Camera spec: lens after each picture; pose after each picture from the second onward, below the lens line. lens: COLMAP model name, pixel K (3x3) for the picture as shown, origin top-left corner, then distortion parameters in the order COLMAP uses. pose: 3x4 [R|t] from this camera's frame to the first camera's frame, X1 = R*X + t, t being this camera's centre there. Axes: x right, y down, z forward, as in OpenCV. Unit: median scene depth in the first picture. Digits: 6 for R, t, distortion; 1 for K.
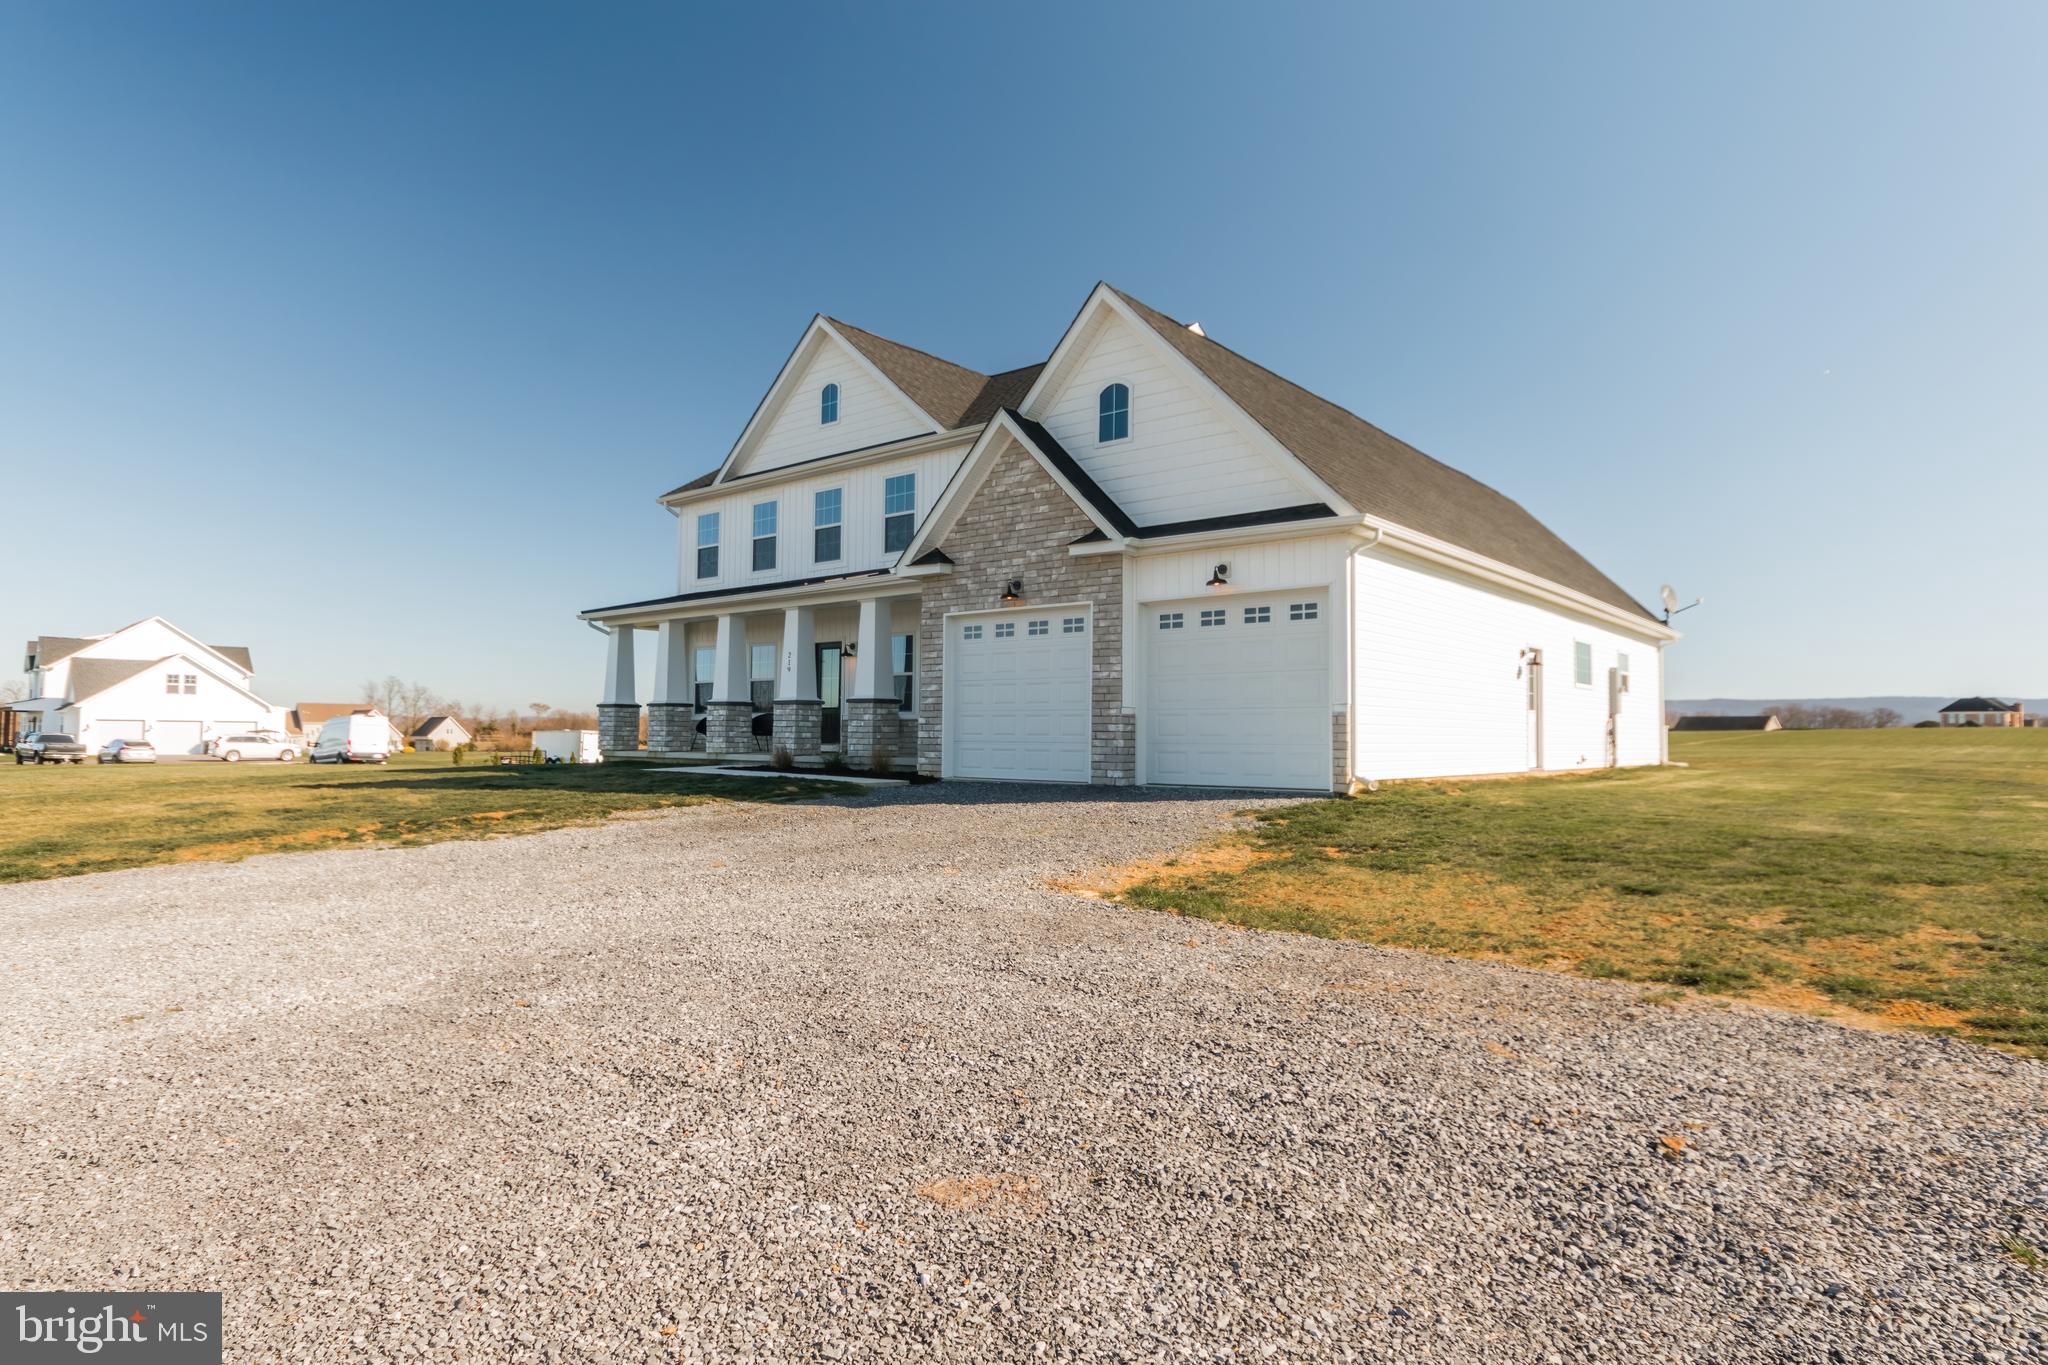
lens RADIAL K [[1130.2, 0, 1024.0], [0, 1130.2, 682.5], [0, 0, 1]] dist [-0.001137, -0.000025]
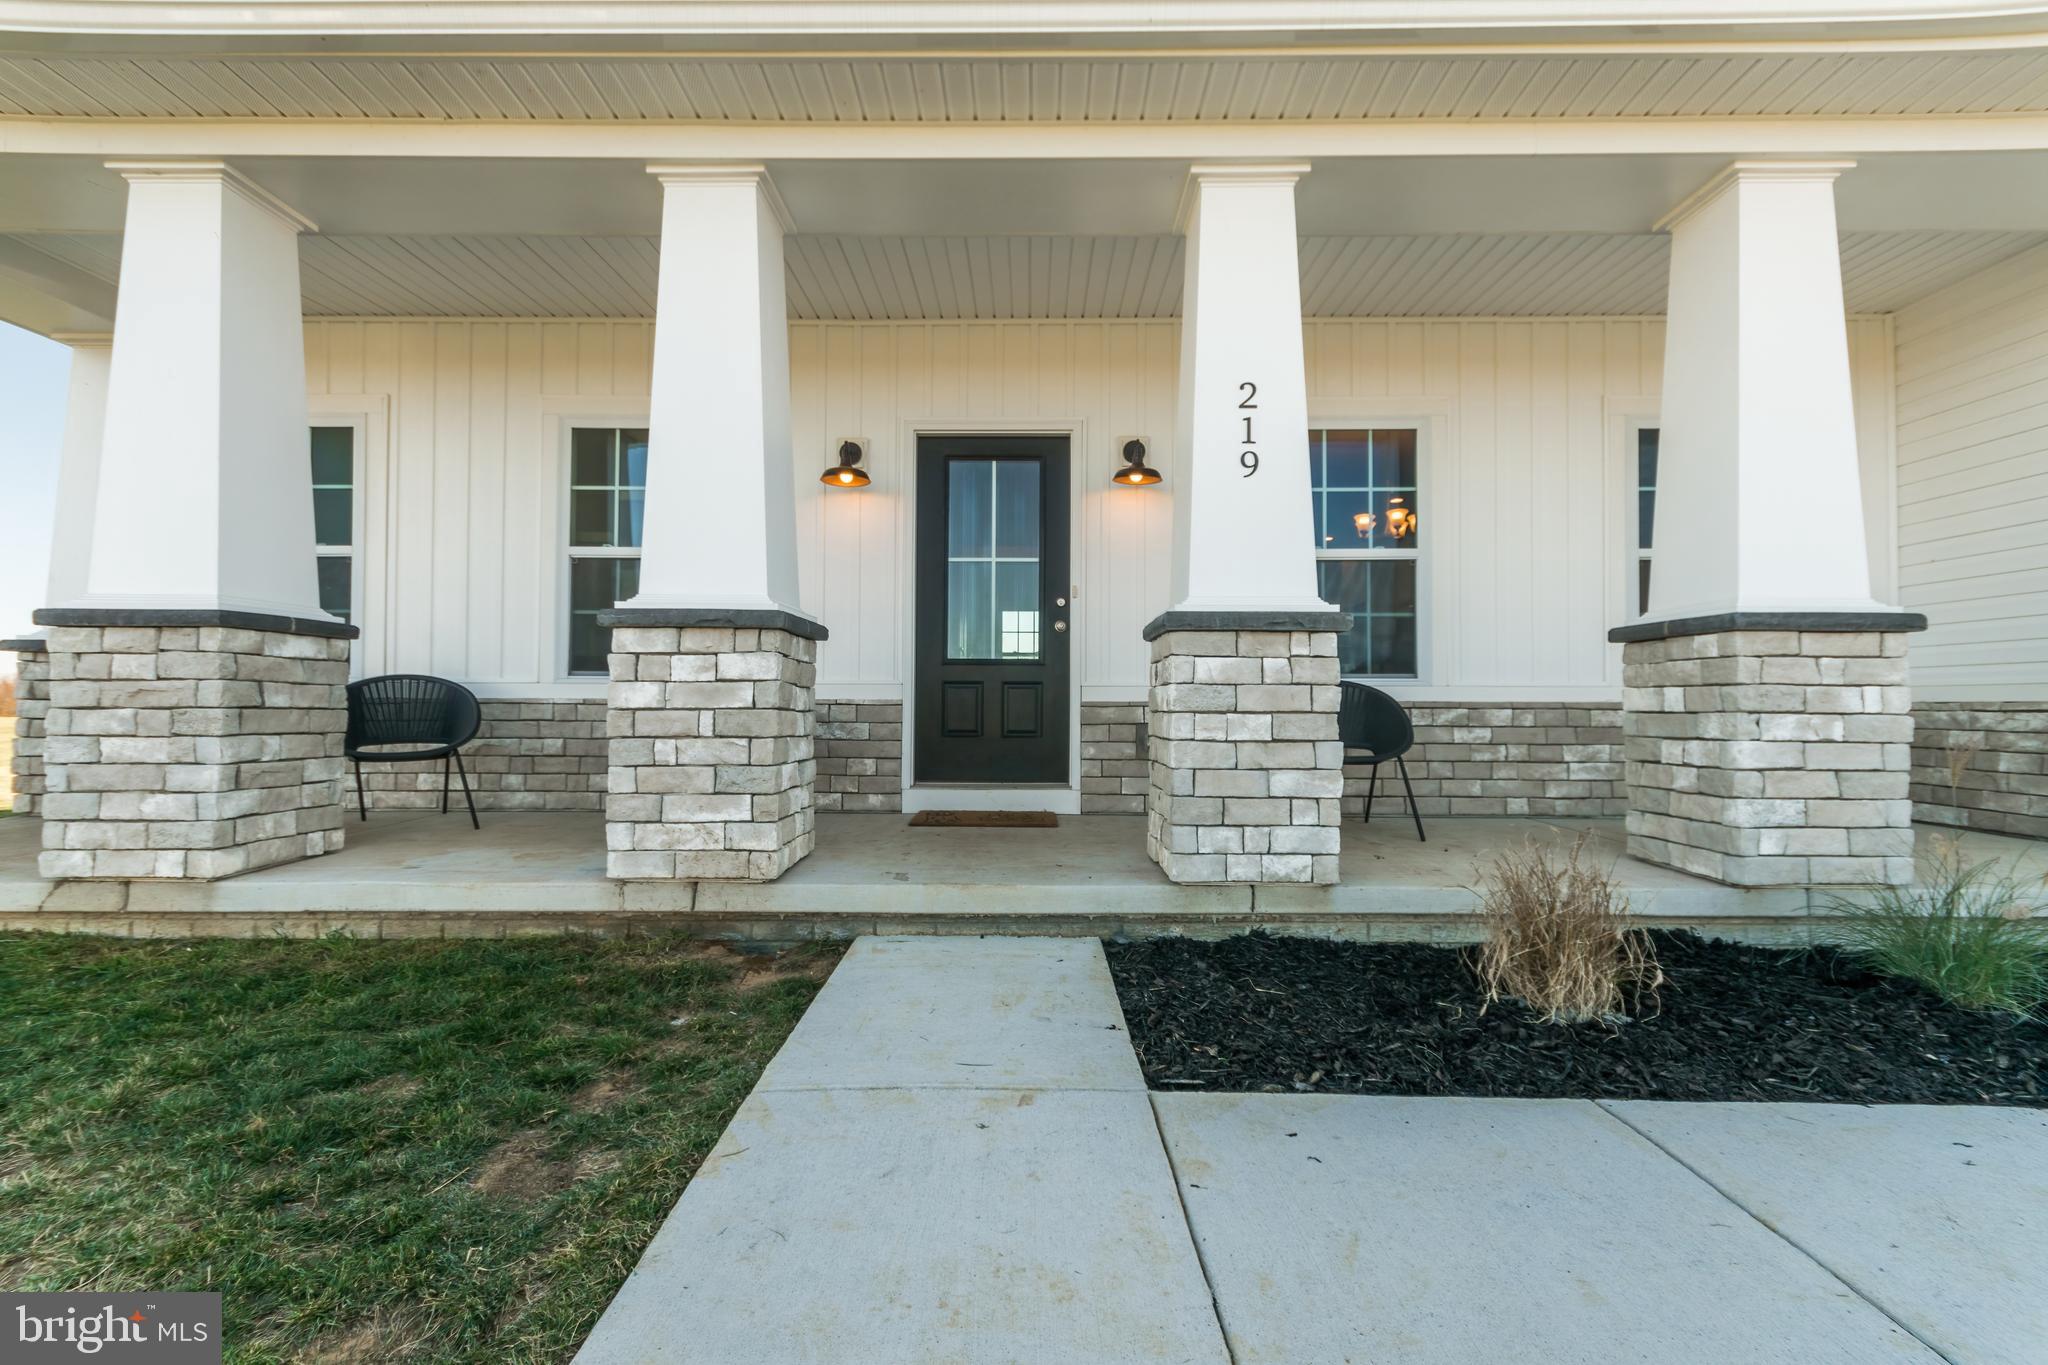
lens RADIAL K [[916.4, 0, 1024.0], [0, 916.4, 682.5], [0, 0, 1]] dist [0.007414, 0.000091]
pose [[0.775213, 0.013698, 0.631551, -0.432220], [-0.026760, 0.999580, 0.011167, 0.034286], [-0.631132, -0.025557, 0.775254, 1.115534]]
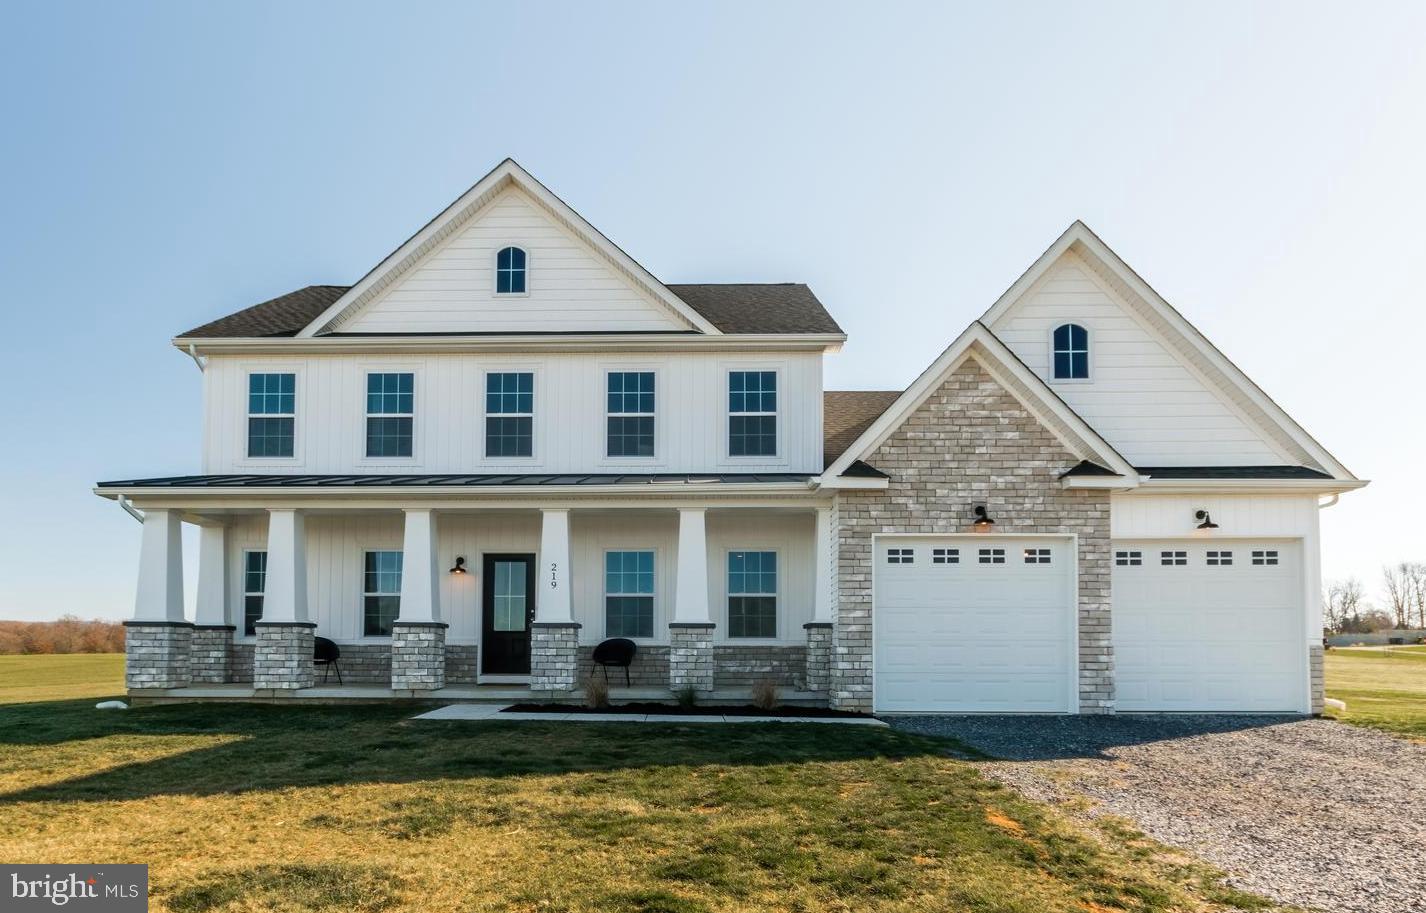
lens RADIAL K [[906.4, 0, 665.0], [0, 906.4, 620.4], [0, 0, 1]] dist [0.003074, 0.001105]
pose [[0.789013, 0.019858, 0.614056, -0.680281], [-0.026454, 0.999649, 0.001663, 0.013192], [-0.613807, -0.017556, 0.789261, 0.543912]]
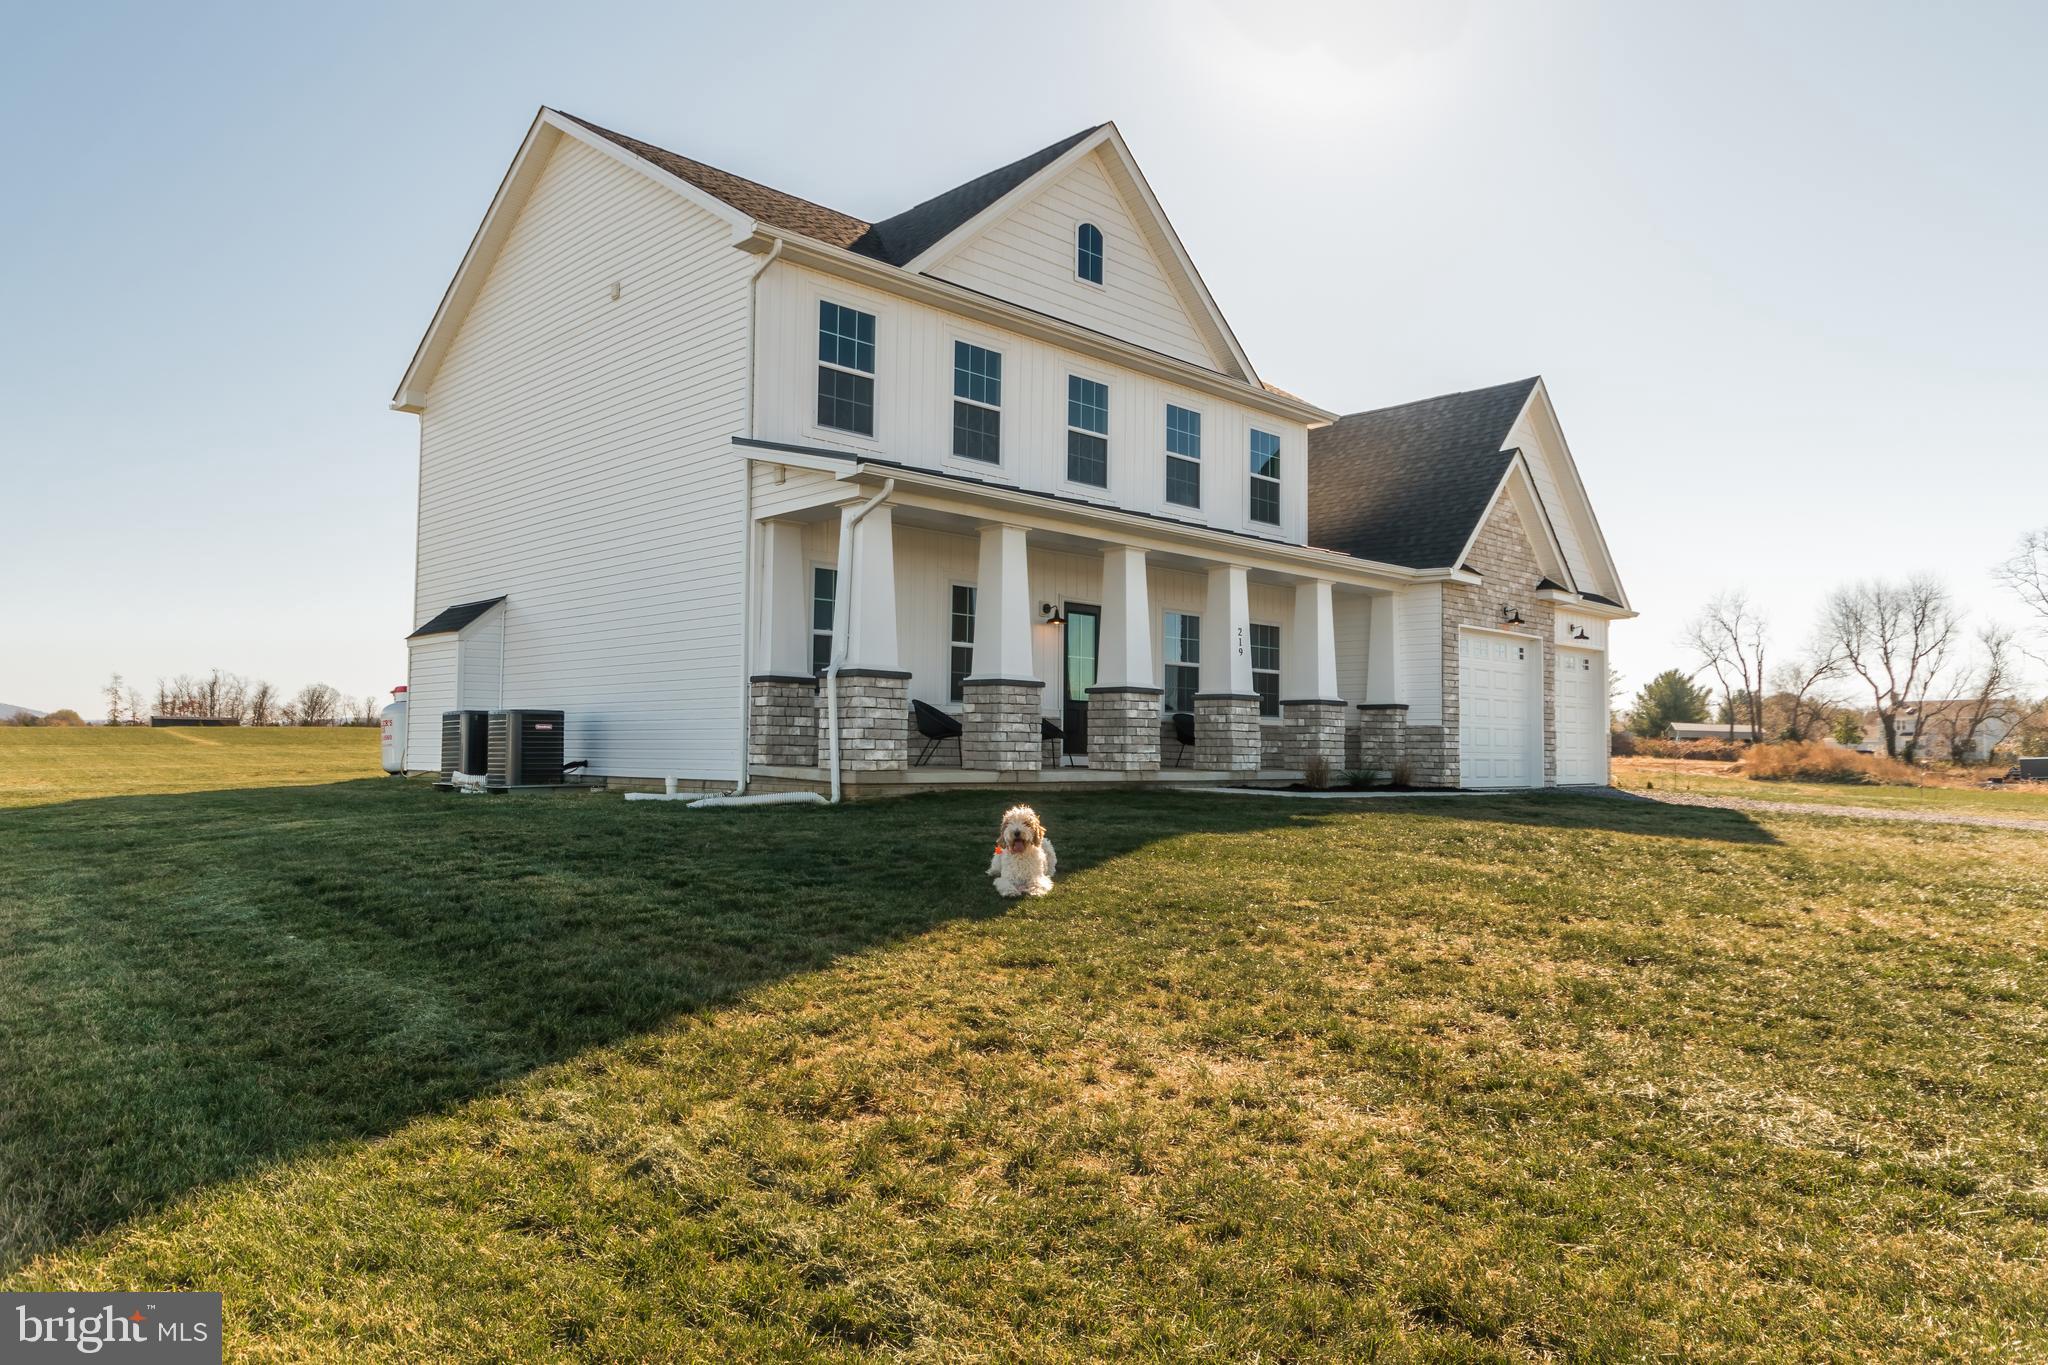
lens RADIAL K [[1356.0, 0, 1024.0], [0, 1356.0, 682.5], [0, 0, 1]] dist [0.001631, 0.000012]
pose [[0.101771, 0.047818, 0.993658, -1.346834], [-0.055370, 0.997568, -0.042335, 0.064806], [-0.993266, -0.050711, 0.104171, 1.304337]]
